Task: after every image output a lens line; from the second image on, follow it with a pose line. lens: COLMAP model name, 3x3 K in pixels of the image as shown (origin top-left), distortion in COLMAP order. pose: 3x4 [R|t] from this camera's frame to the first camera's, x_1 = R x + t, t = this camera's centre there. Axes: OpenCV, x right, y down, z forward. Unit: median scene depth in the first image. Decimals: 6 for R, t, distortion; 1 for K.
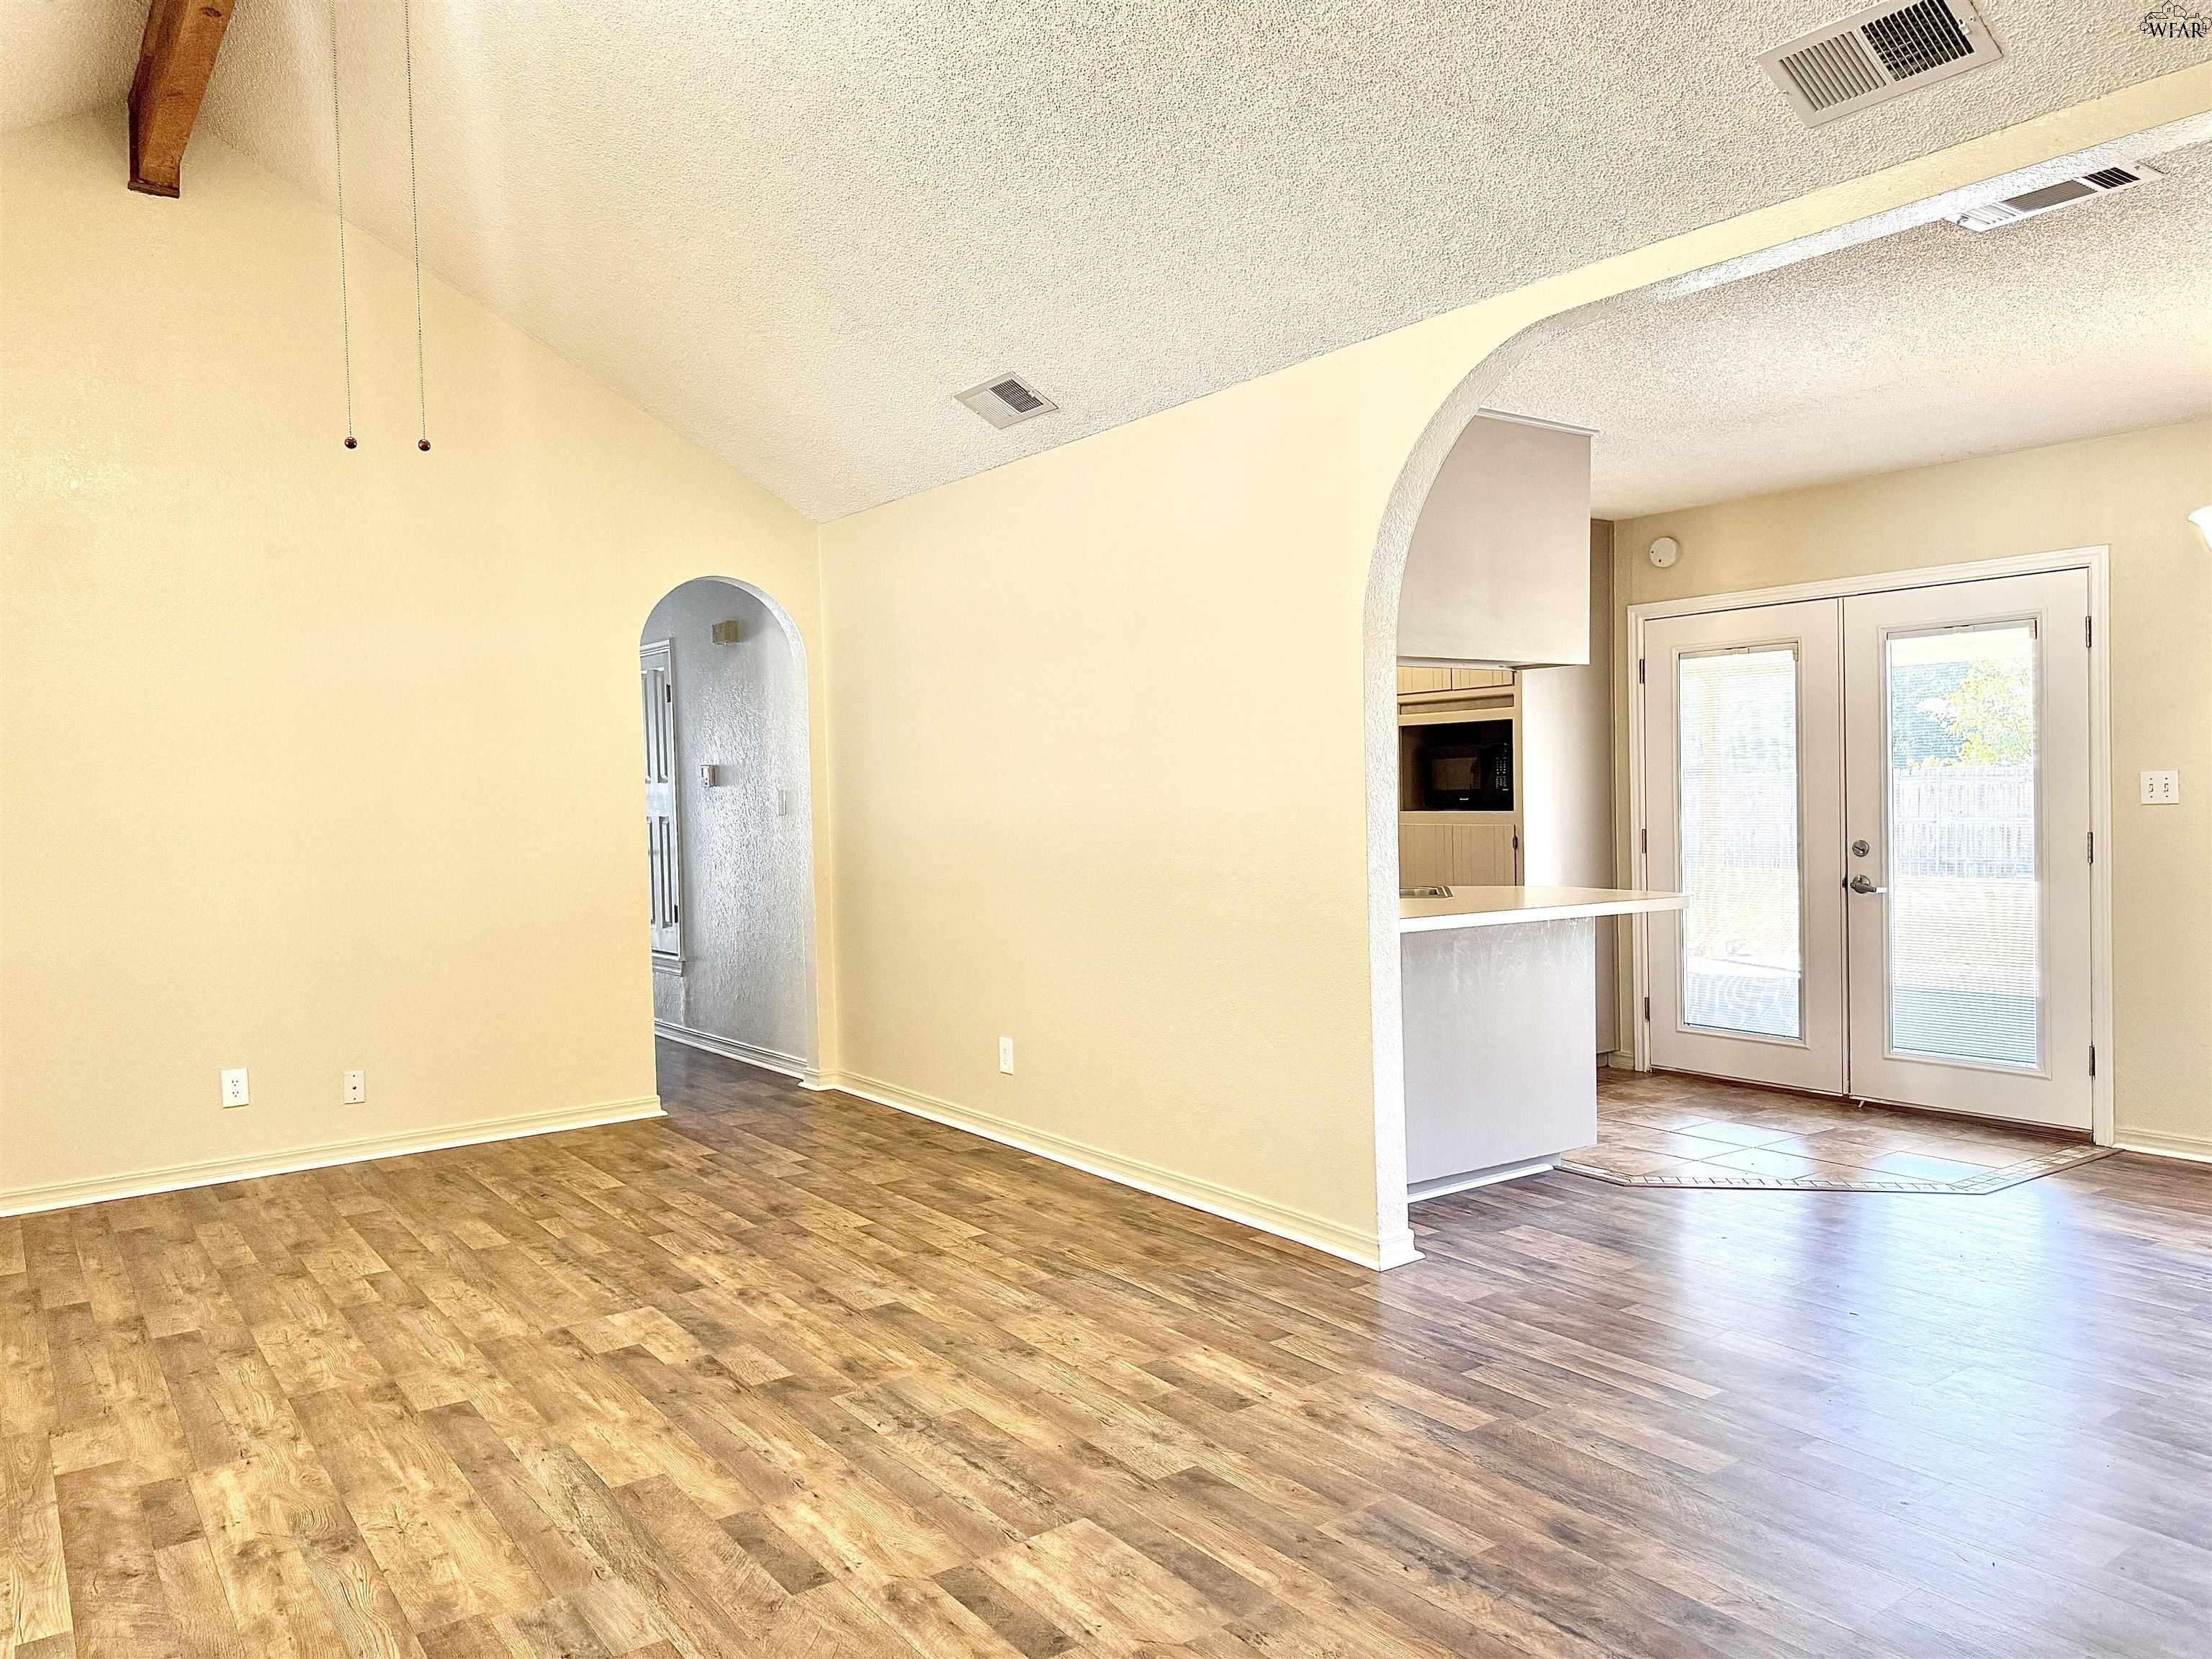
lens RADIAL K [[1565.0, 0, 1105.9], [0, 1565.0, 822.0], [0, 0, 1]] dist [0.035499, -0.047201]
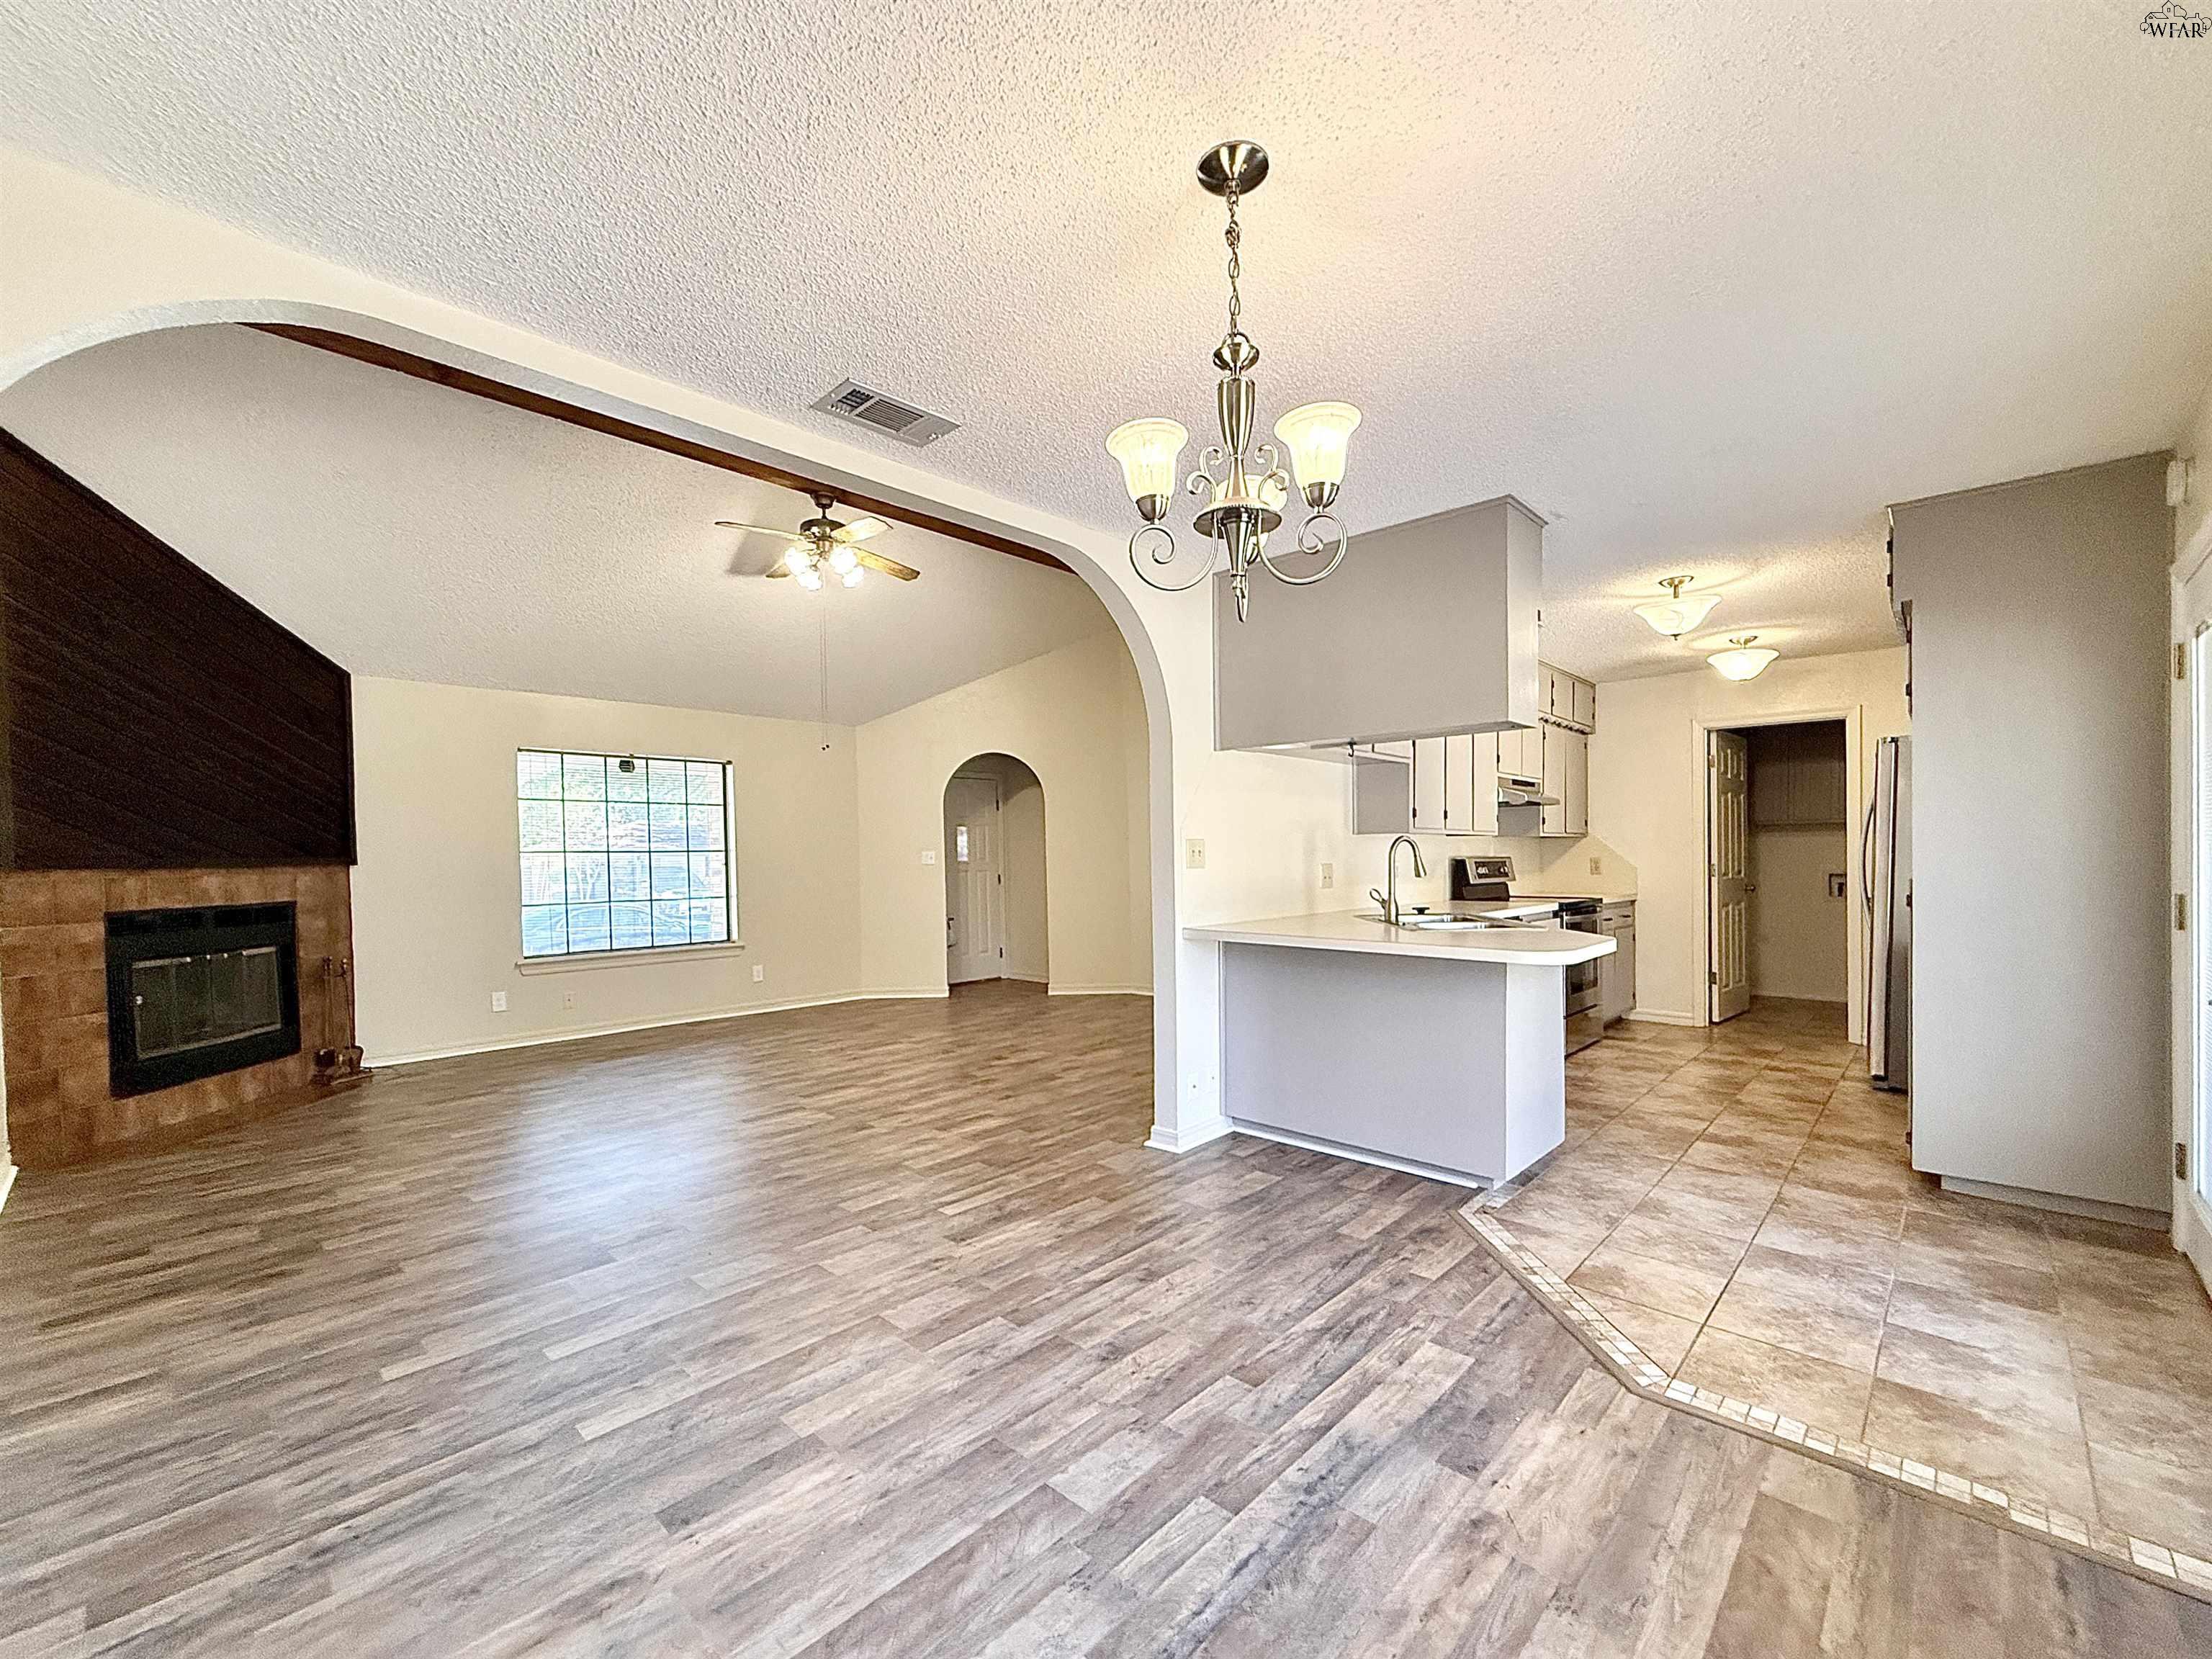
lens RADIAL K [[916.3, 0, 1102.9], [0, 916.3, 872.3], [0, 0, 1]] dist [-0.006951, 0.004880]
pose [[0.183852, 0.036747, -0.982267, 1.202184], [-0.013392, 0.999302, 0.034878, -0.026115], [0.982863, 0.006742, 0.184216, 0.877122]]
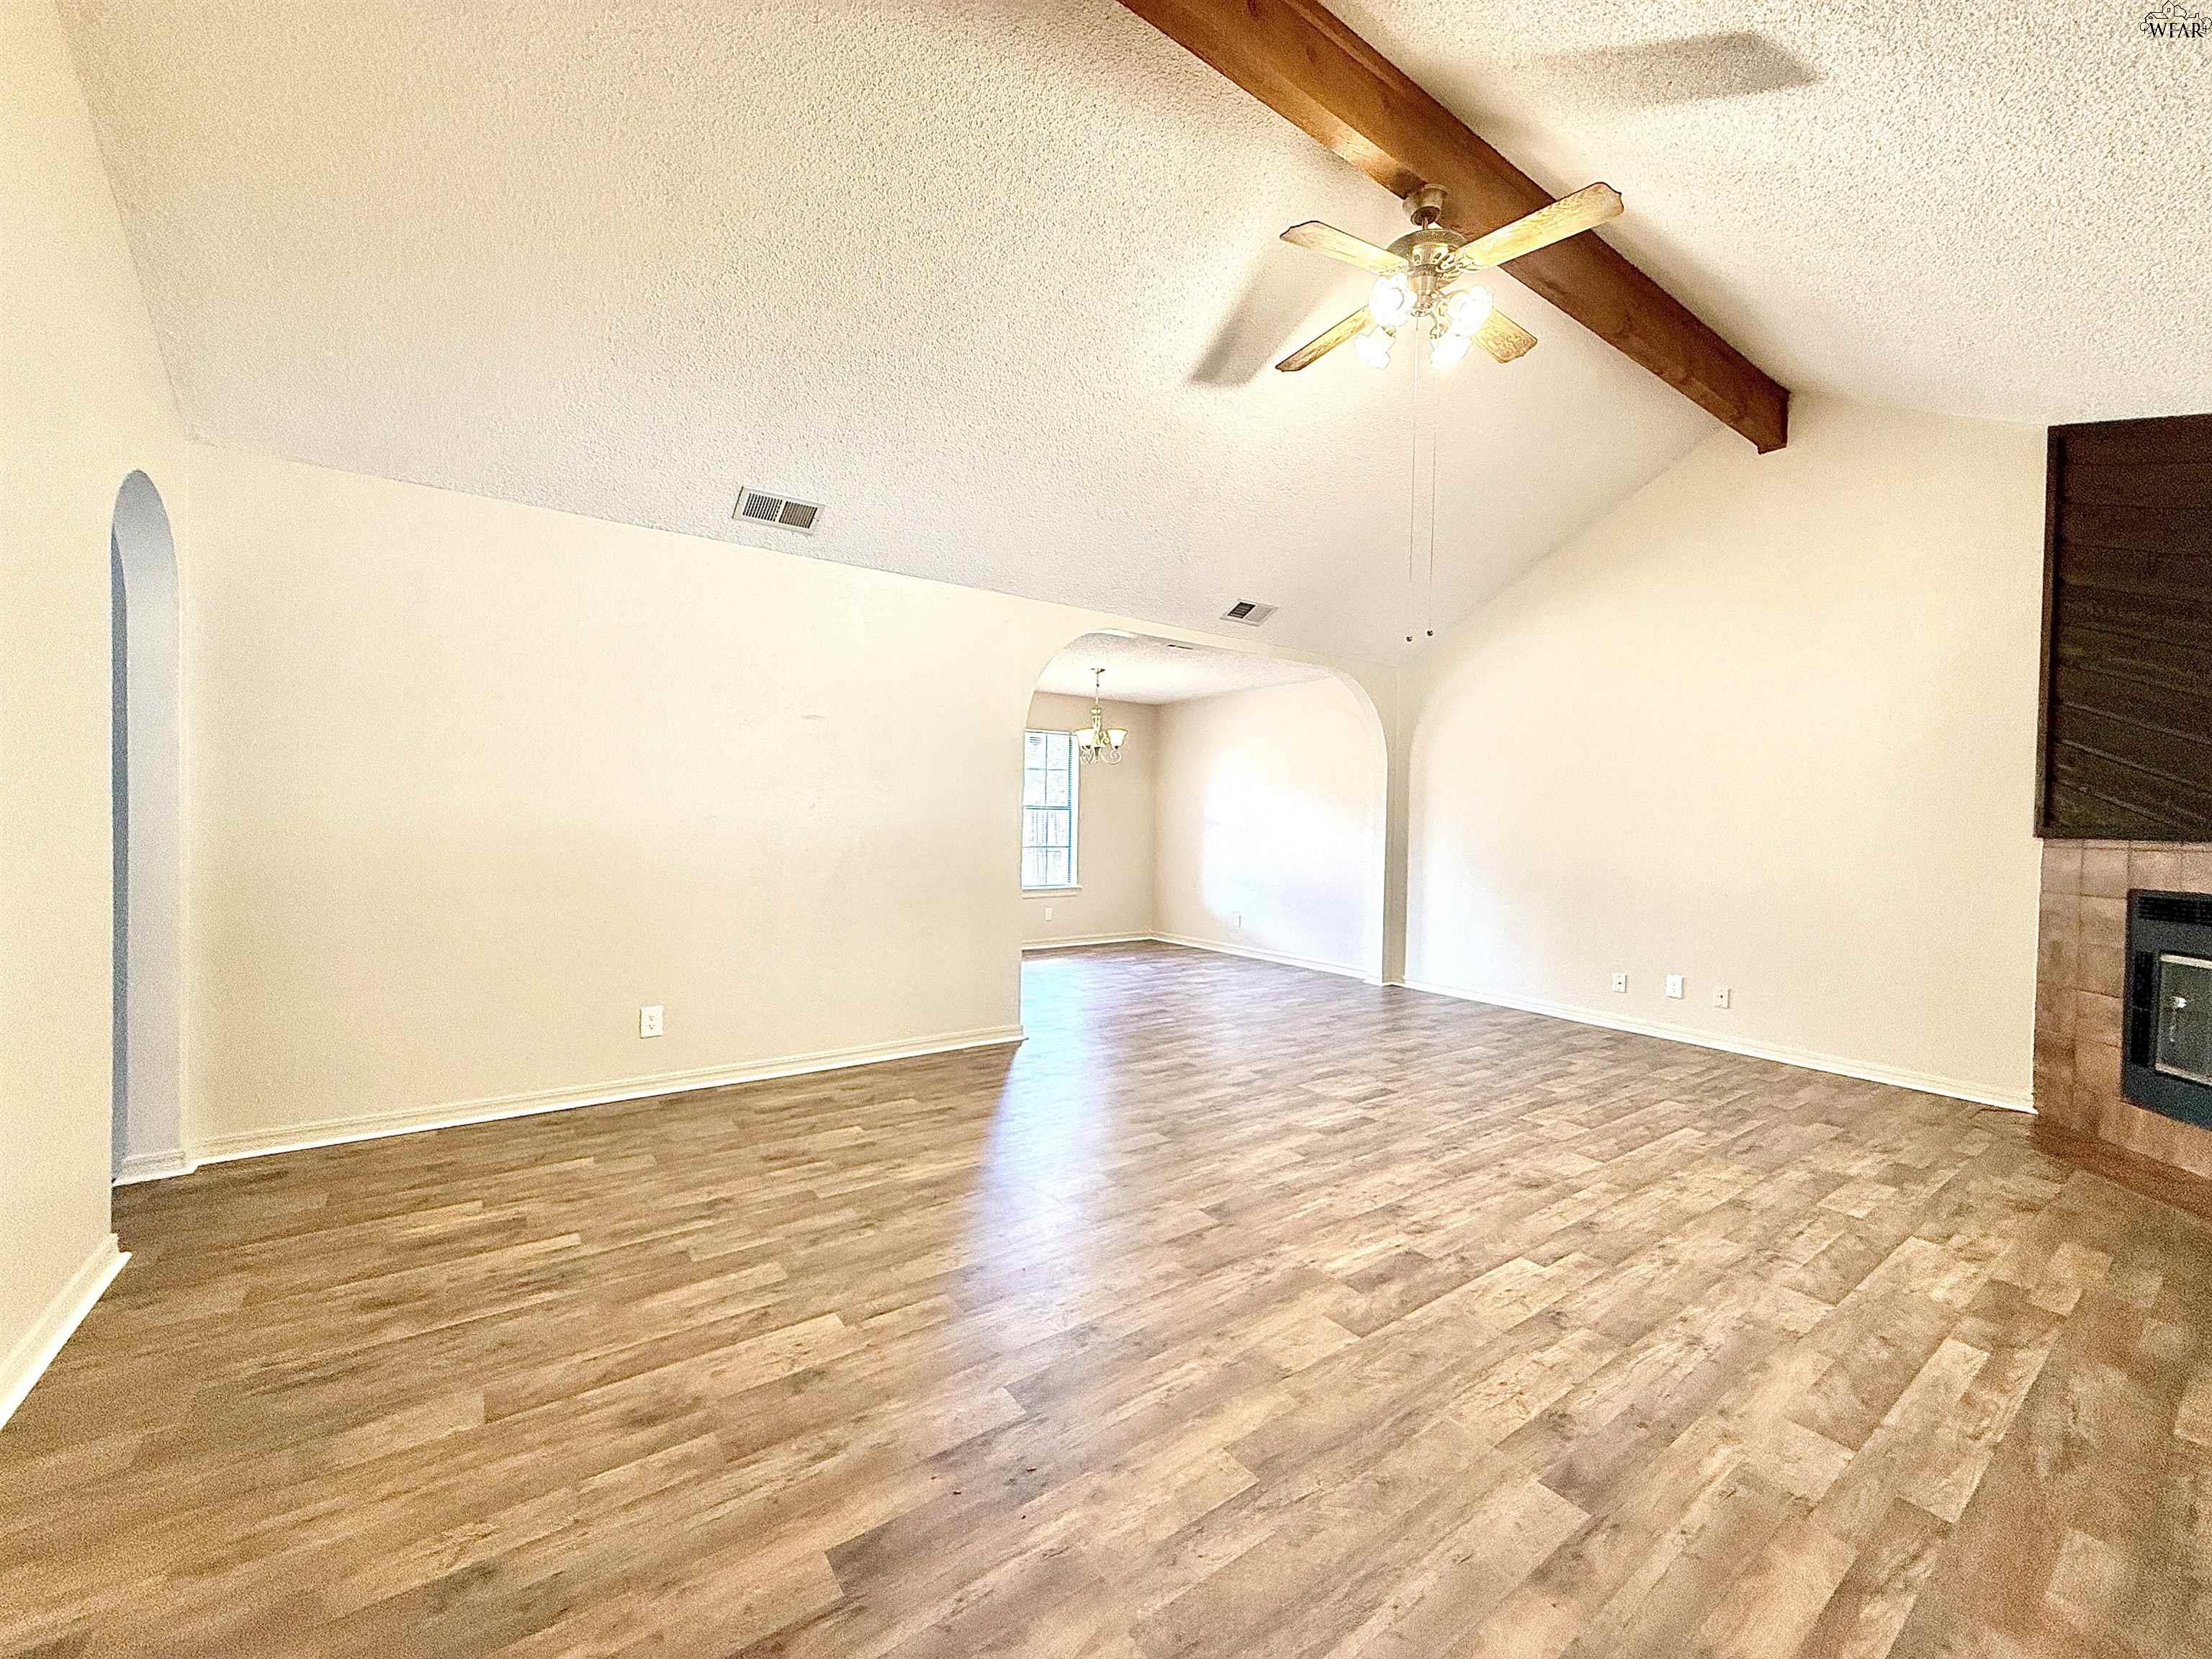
lens RADIAL K [[886.9, 0, 1106.0], [0, 886.9, 829.5], [0, 0, 1]] dist [0.000054, 0.000164]
pose [[-0.001453, 0.007756, 0.999969, -1.142979], [0.006847, 0.999947, -0.007746, 0.016228], [-0.999976, 0.006835, -0.001506, 1.002582]]
